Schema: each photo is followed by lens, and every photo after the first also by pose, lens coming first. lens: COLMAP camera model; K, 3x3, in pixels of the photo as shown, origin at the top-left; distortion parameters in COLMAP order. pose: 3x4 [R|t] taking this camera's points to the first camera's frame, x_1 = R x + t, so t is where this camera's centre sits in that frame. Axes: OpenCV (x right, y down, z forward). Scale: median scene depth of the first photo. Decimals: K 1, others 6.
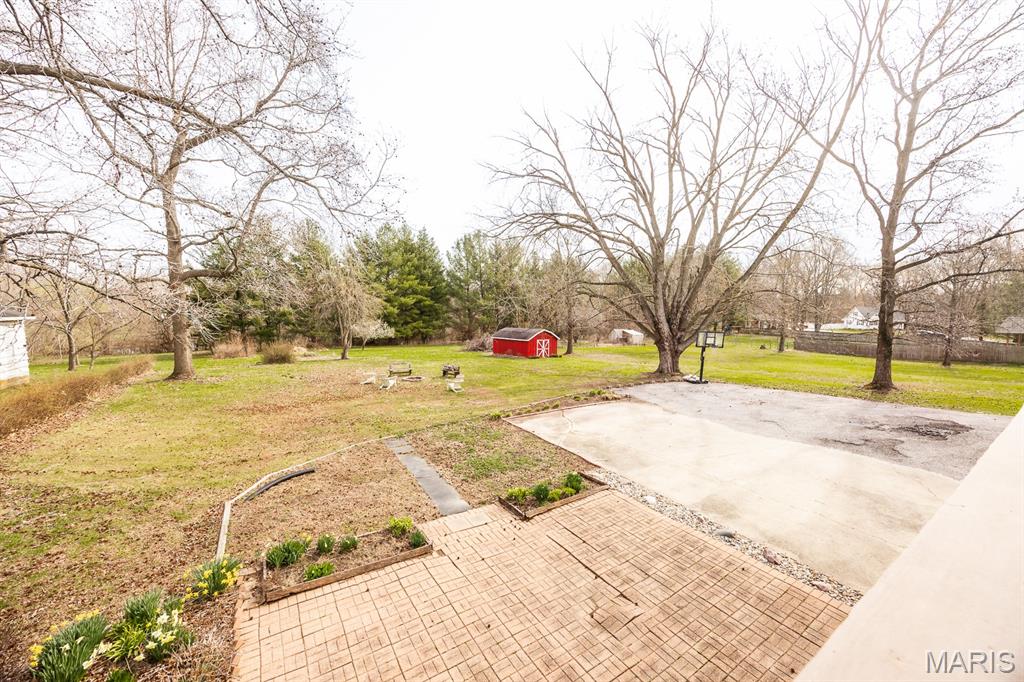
lens RADIAL K [[386.8, 0, 513.7], [0, 386.8, 345.7], [0, 0, 1]] dist [0.001936, -0.000827]
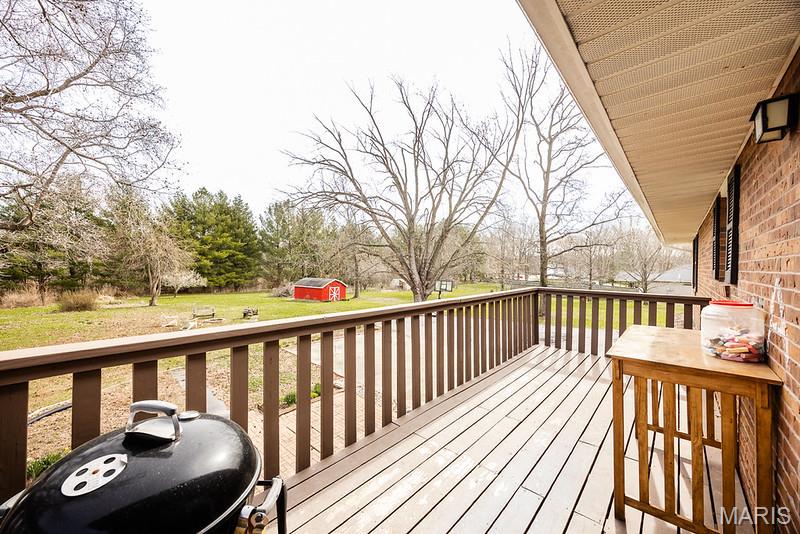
lens RADIAL K [[302.2, 0, 396.4], [0, 302.2, 269.1], [0, 0, 1]] dist [0.001936, -0.000827]
pose [[0.968334, 0.008319, 0.249521, 0.040753], [0.010666, 0.997154, -0.074639, 0.002772], [-0.249432, 0.074937, 0.965489, -0.039084]]
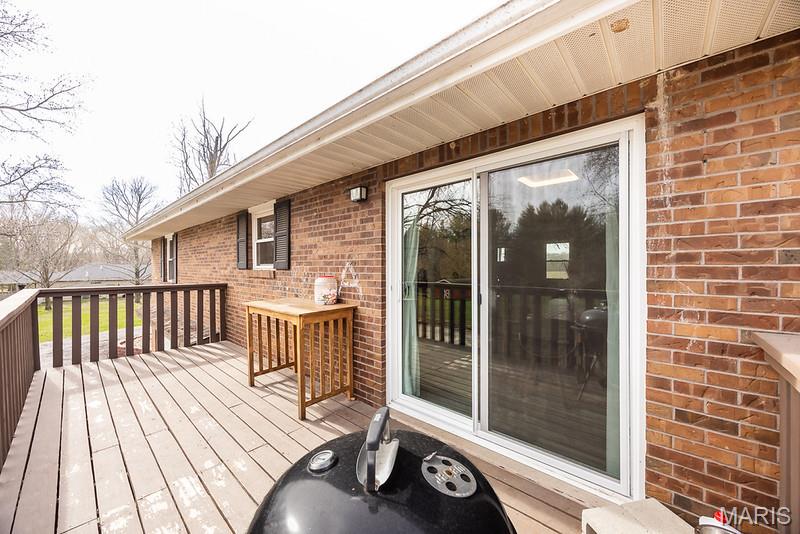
lens RADIAL K [[302.2, 0, 401.9], [0, 302.2, 266.0], [0, 0, 1]] dist [0.001936, -0.000827]
pose [[-0.263074, 0.002838, 0.964772, -0.299382], [0.087040, 0.995988, 0.020804, -0.005598], [-0.960841, 0.089447, -0.262265, 0.314326]]
